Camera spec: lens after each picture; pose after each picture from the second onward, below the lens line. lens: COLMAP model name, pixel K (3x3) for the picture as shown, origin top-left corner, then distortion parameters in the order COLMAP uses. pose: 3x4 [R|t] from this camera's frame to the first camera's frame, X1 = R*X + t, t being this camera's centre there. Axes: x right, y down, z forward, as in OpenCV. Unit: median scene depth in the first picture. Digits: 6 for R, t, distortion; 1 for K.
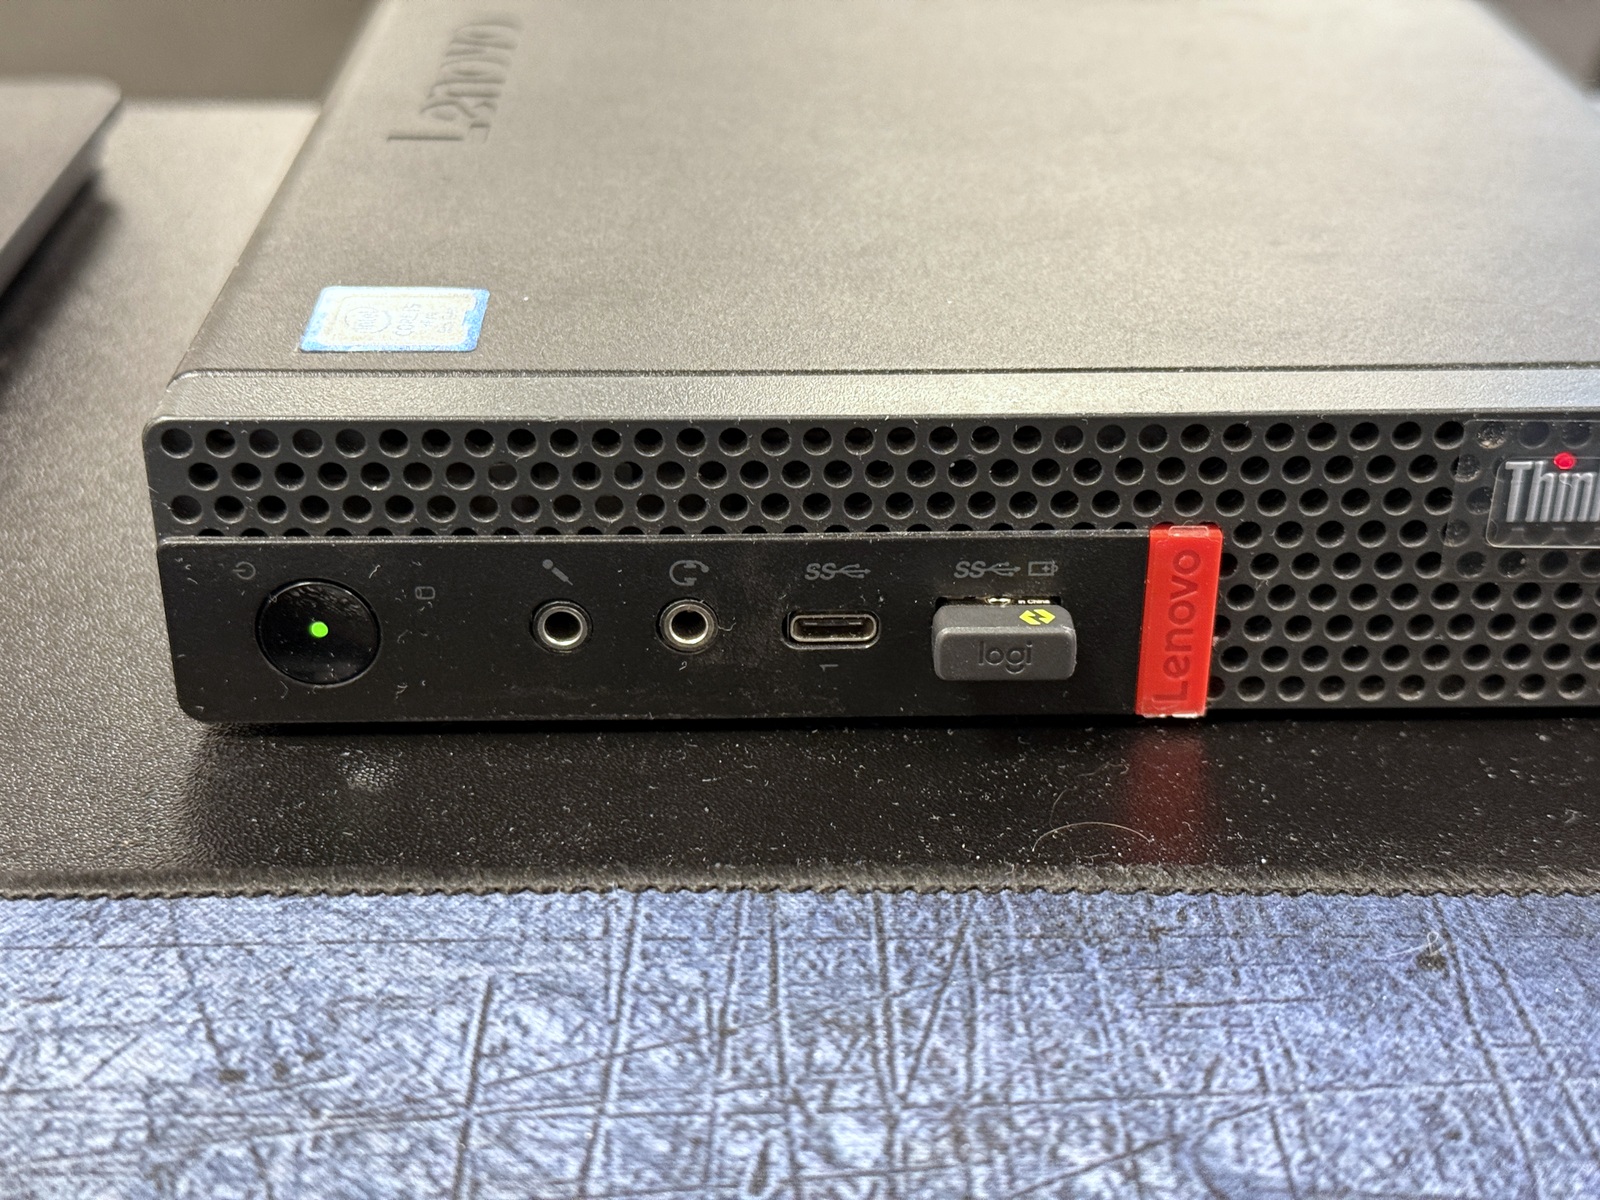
lens RADIAL K [[2219.6, 0, 804.7], [0, 2219.6, 602.3], [0, 0, 1]] dist [0.167327, -0.271919]
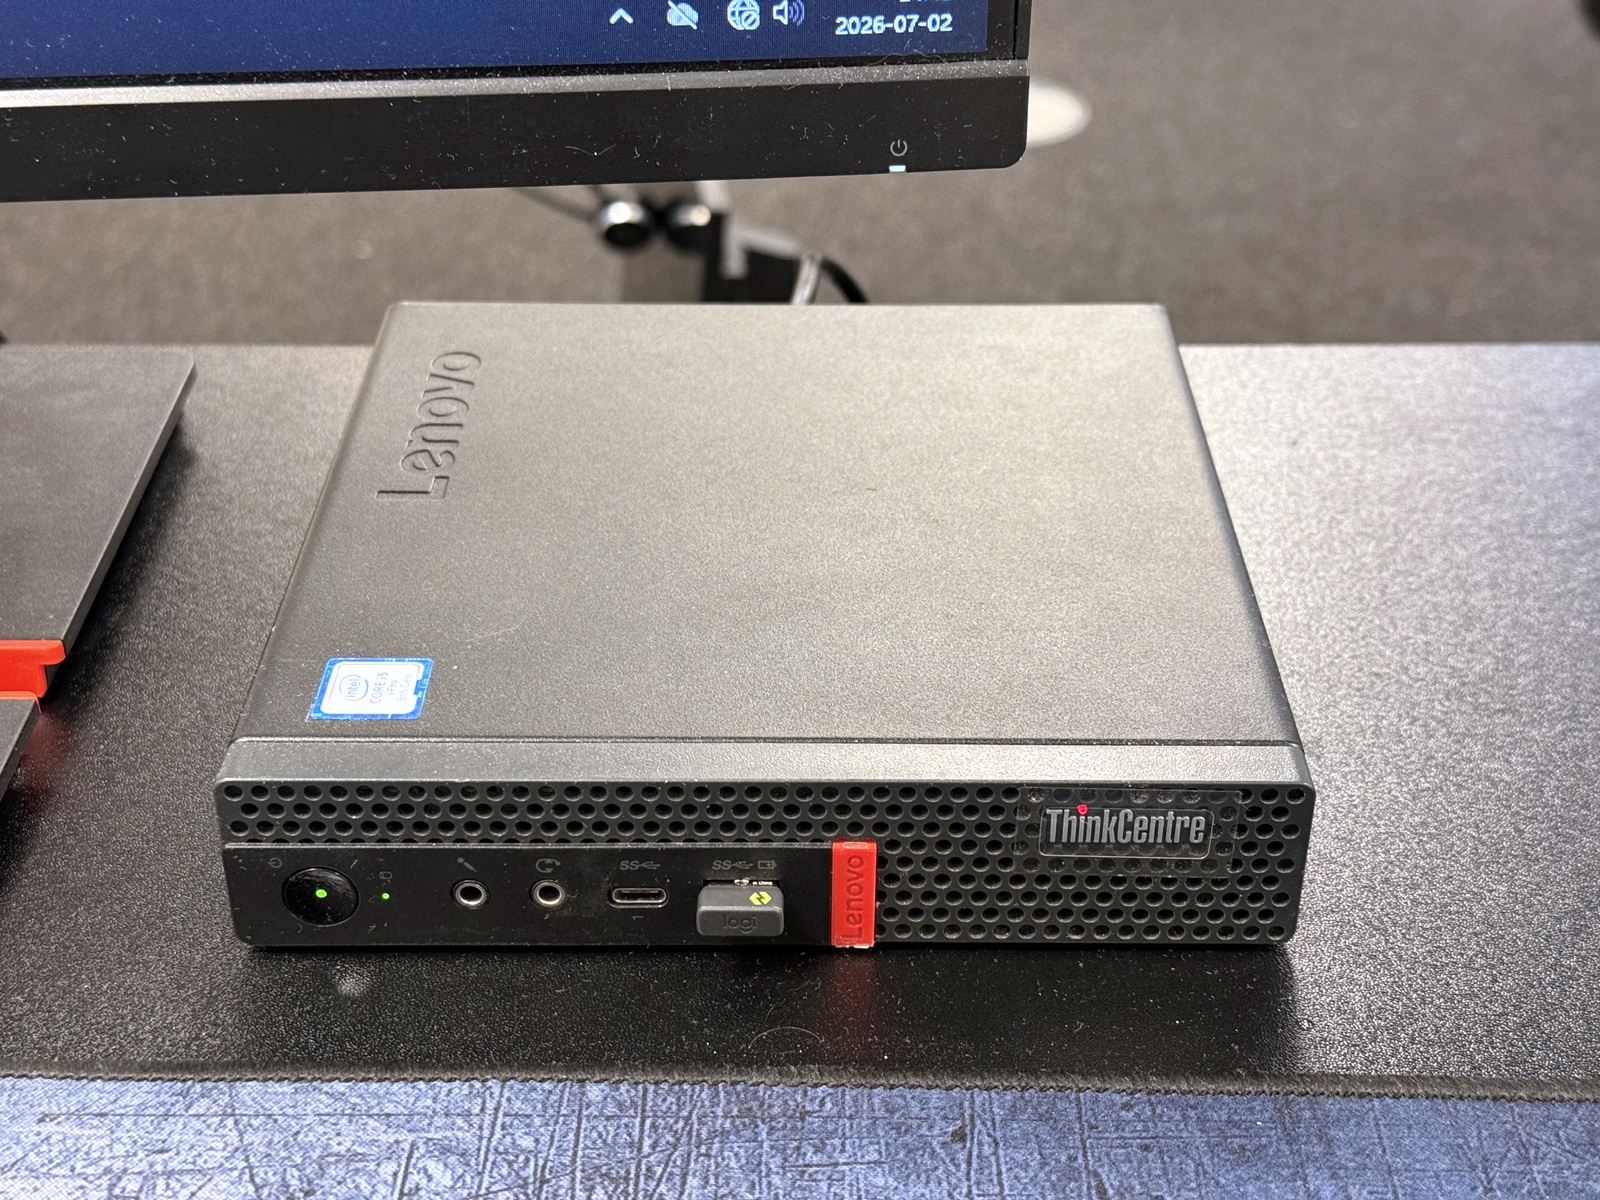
lens RADIAL K [[2172.3, 0, 800.0], [0, 2172.3, 600.0], [0, 0, 1]] dist [0.167824, -0.227776]
pose [[0.999583, 0.014215, -0.025144, 0.191391], [-0.012194, 0.996816, 0.078795, -0.378242], [0.026184, -0.078455, 0.996574, -0.642150]]
